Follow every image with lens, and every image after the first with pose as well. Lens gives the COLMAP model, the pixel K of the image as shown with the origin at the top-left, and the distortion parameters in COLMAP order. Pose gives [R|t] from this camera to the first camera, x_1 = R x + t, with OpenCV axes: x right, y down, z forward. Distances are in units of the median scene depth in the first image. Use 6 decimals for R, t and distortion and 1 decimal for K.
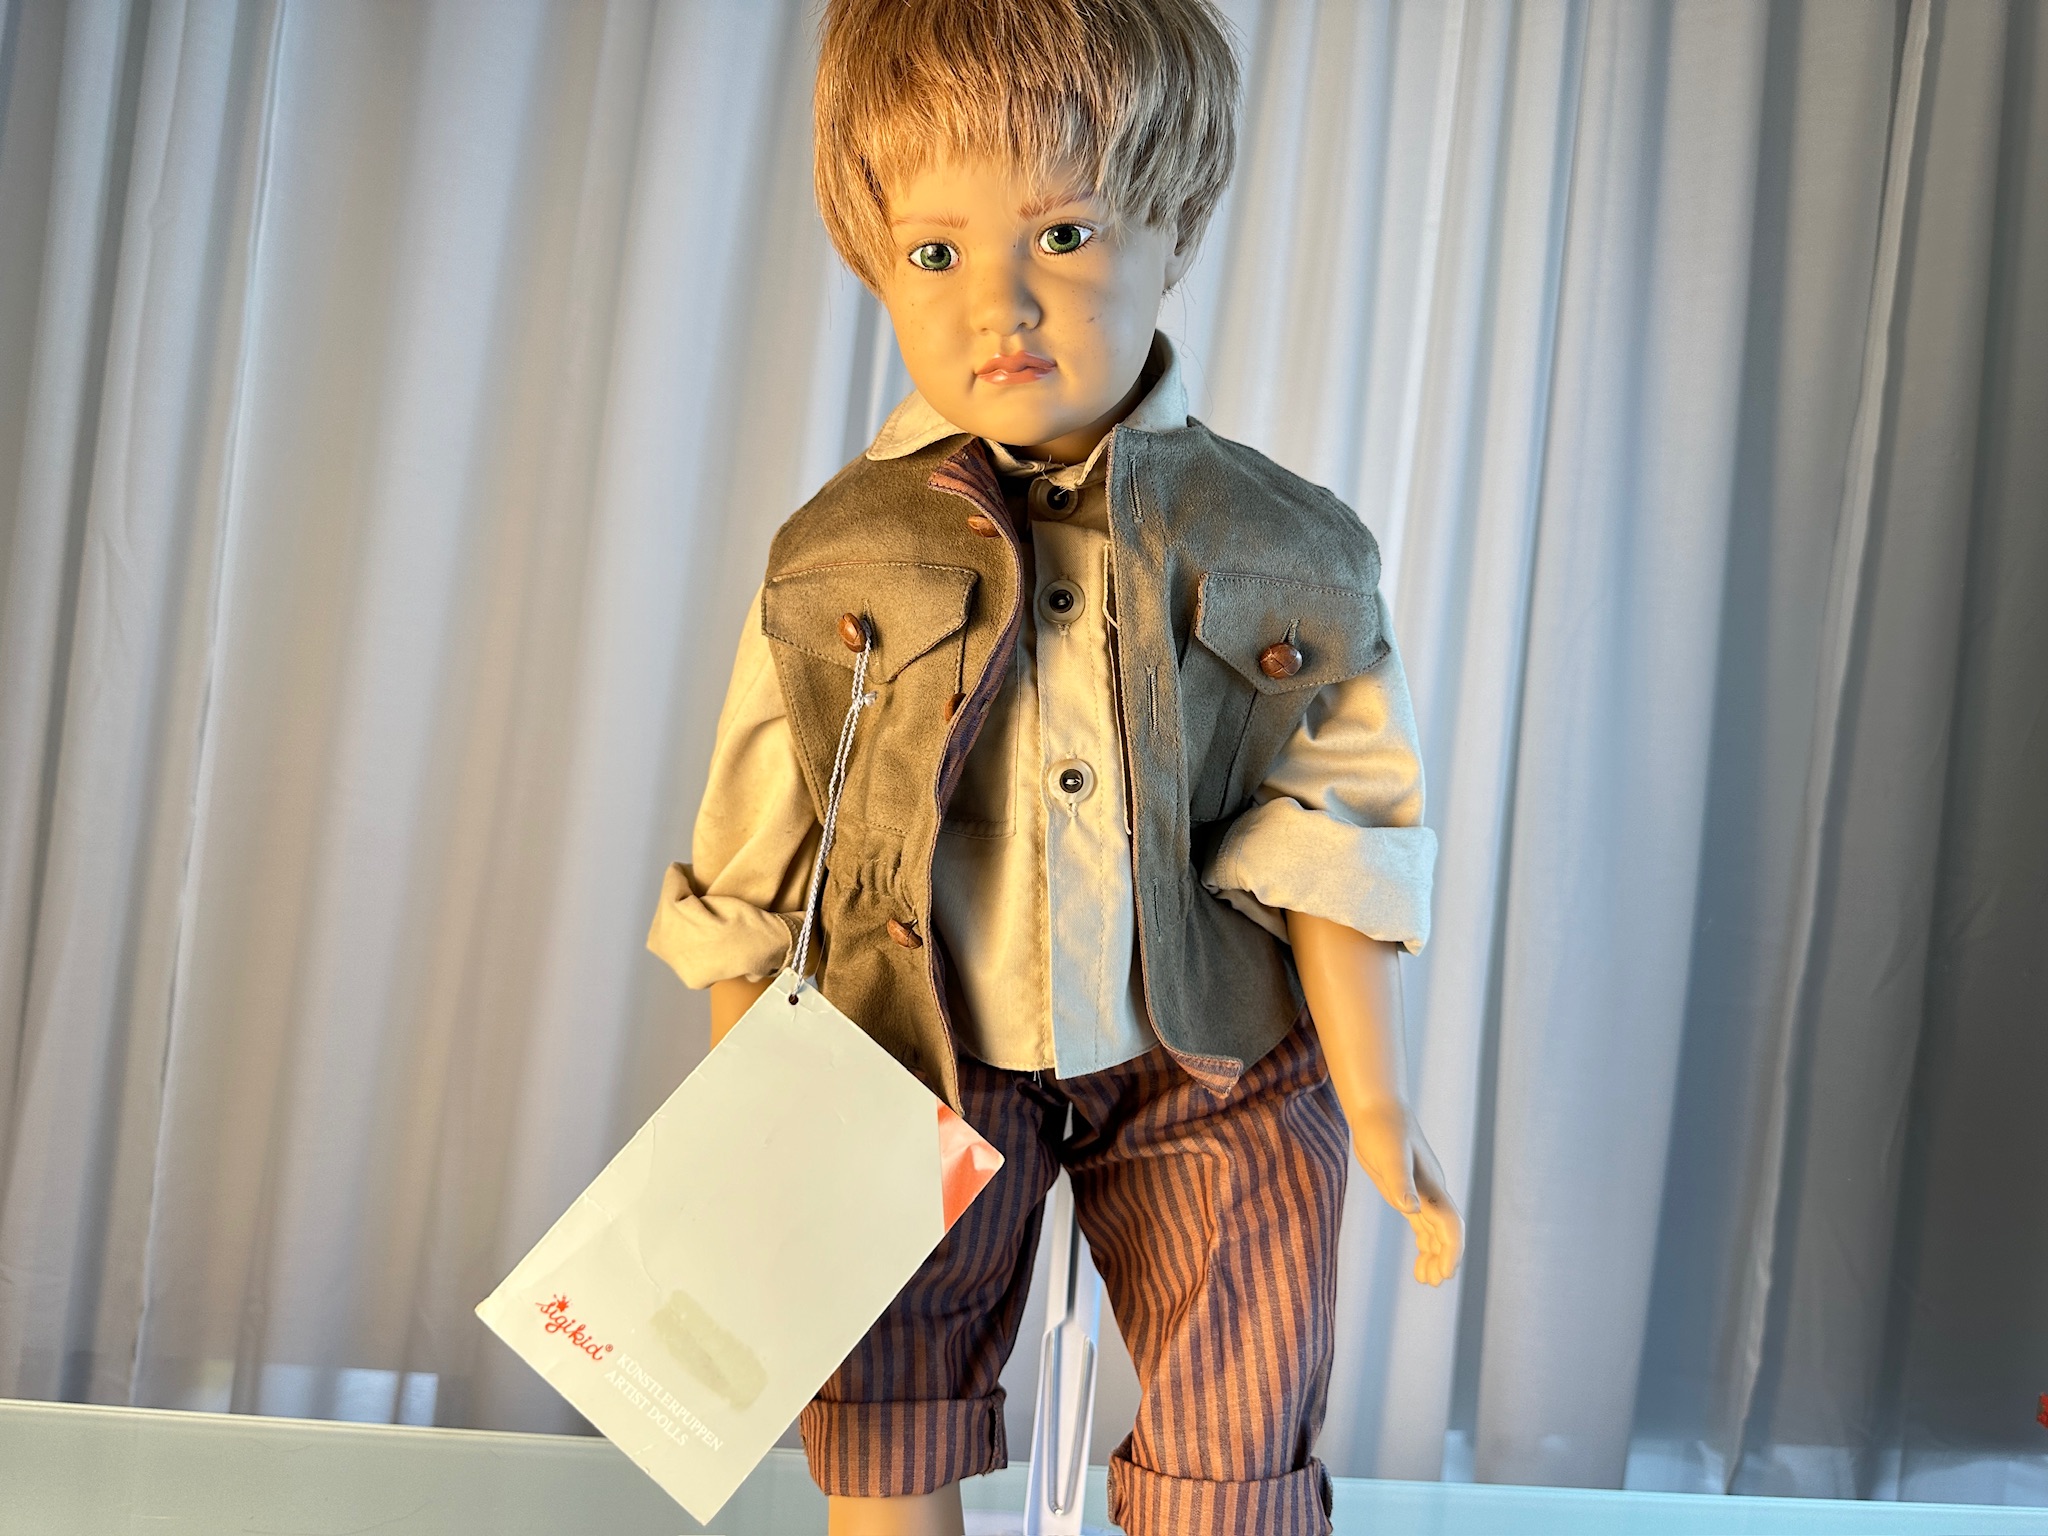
lens RADIAL K [[1361.8, 0, 1034.8], [0, 1361.8, 767.3], [0, 0, 1]] dist [0.118535, -0.197372]
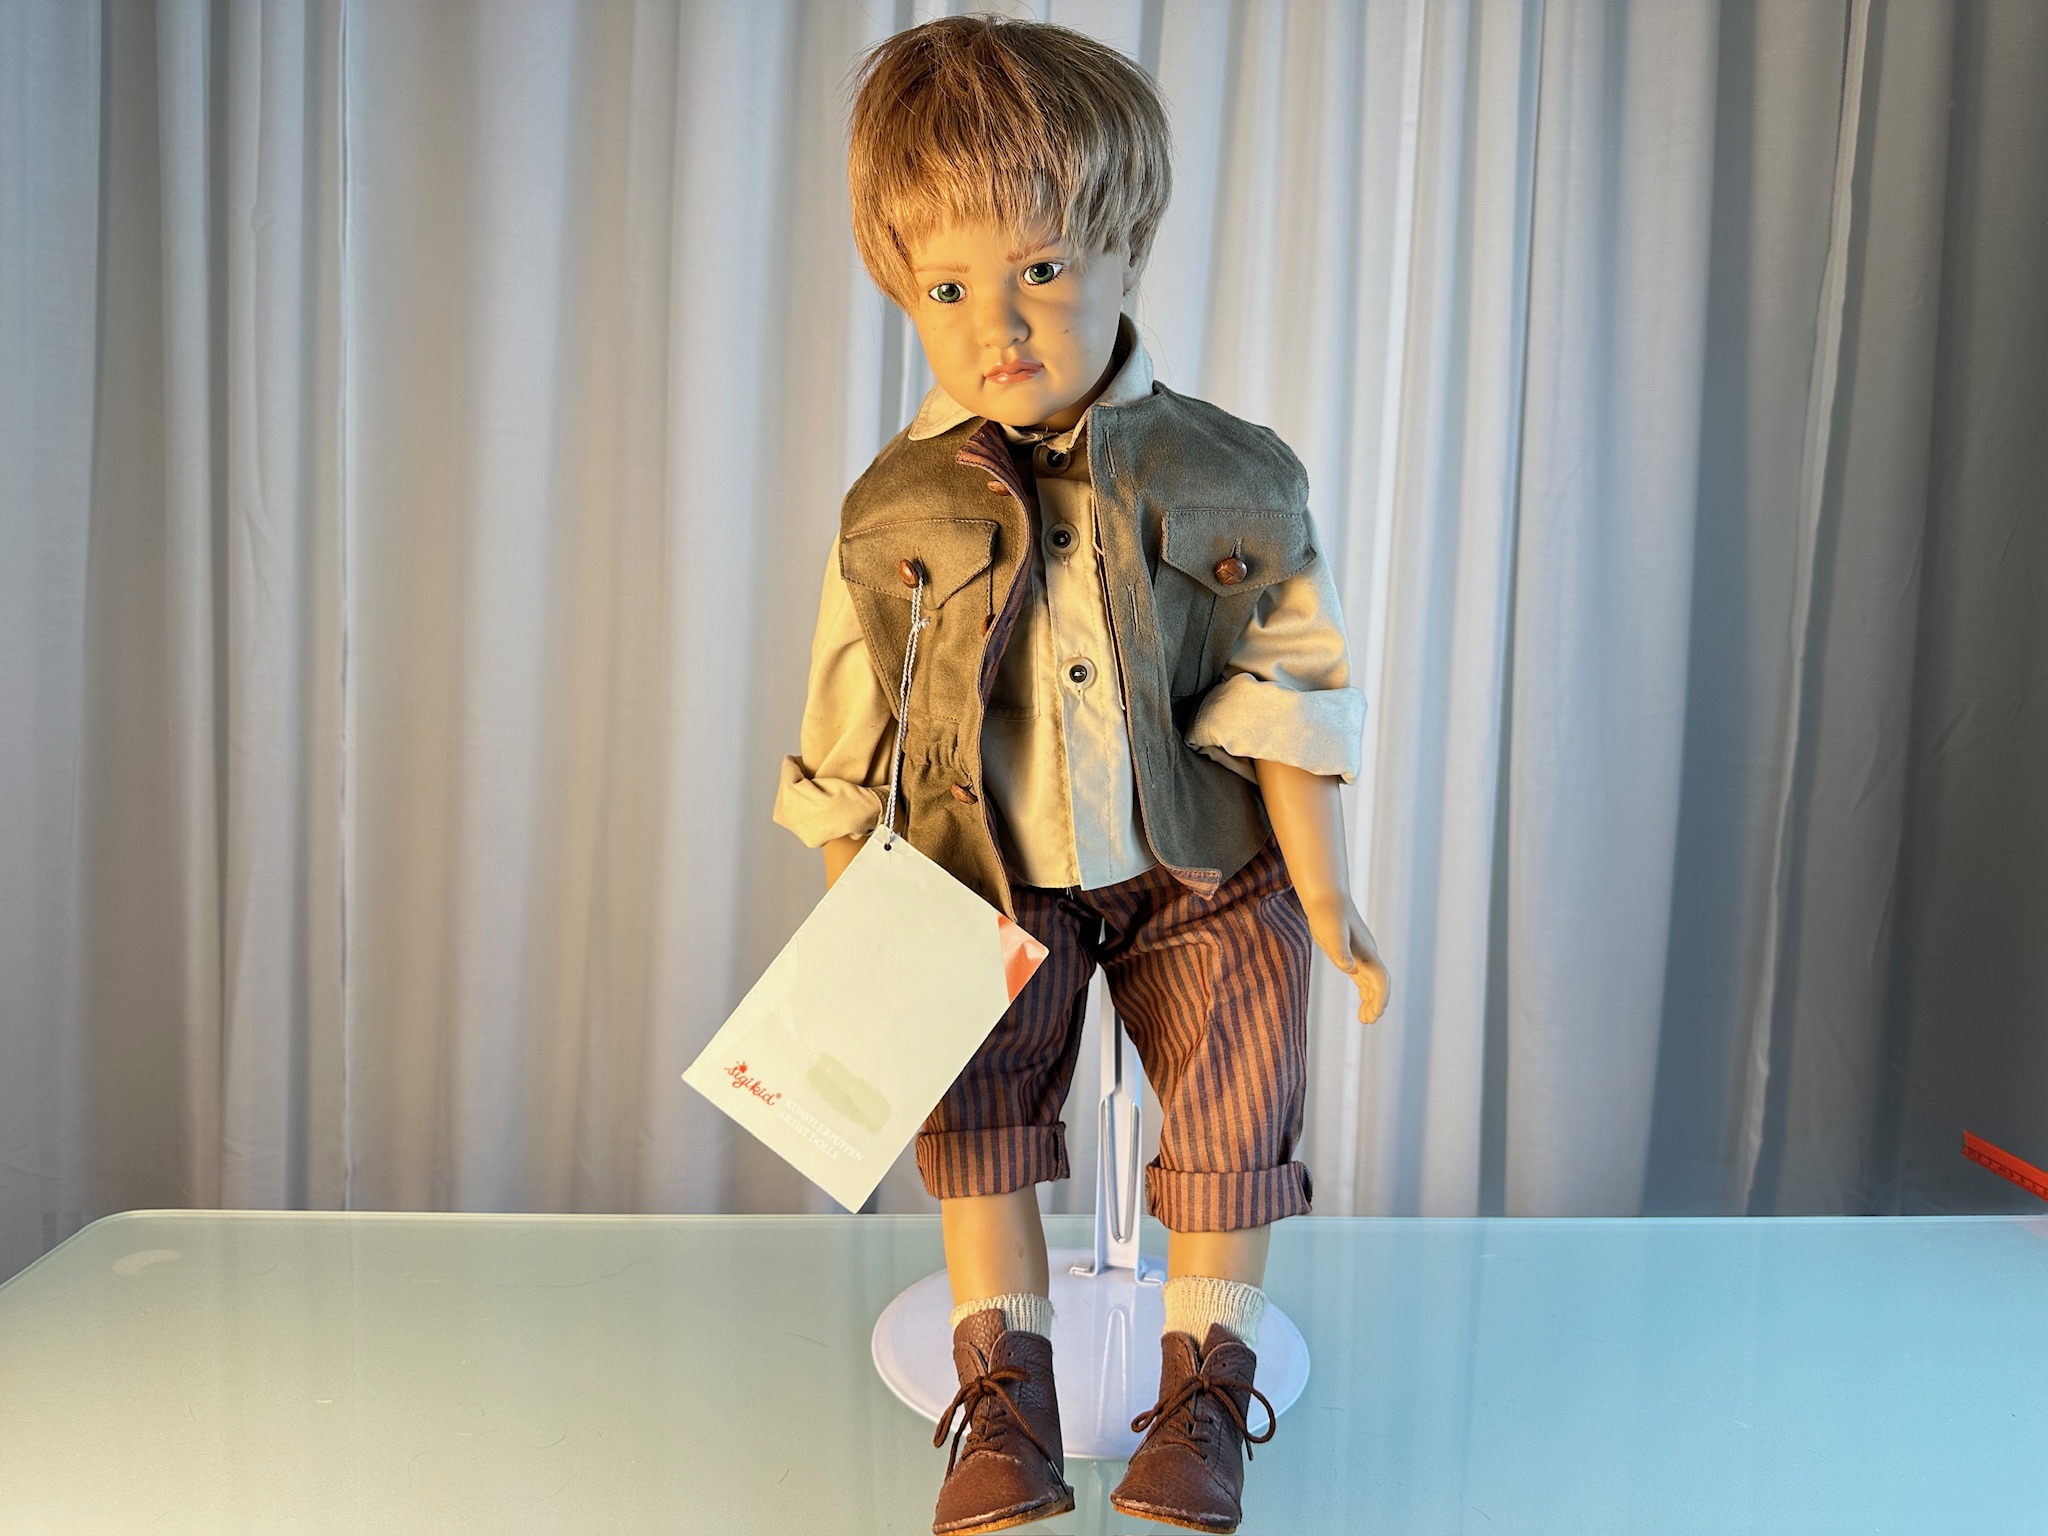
lens RADIAL K [[1460.6, 0, 1057.1], [0, 1460.6, 745.3], [0, 0, 1]] dist [0.115914, -0.186885]
pose [[0.996787, -0.069680, -0.039505, 0.055634], [0.072112, 0.995348, 0.063891, -0.012476], [0.034869, -0.066534, 0.997175, -0.429127]]
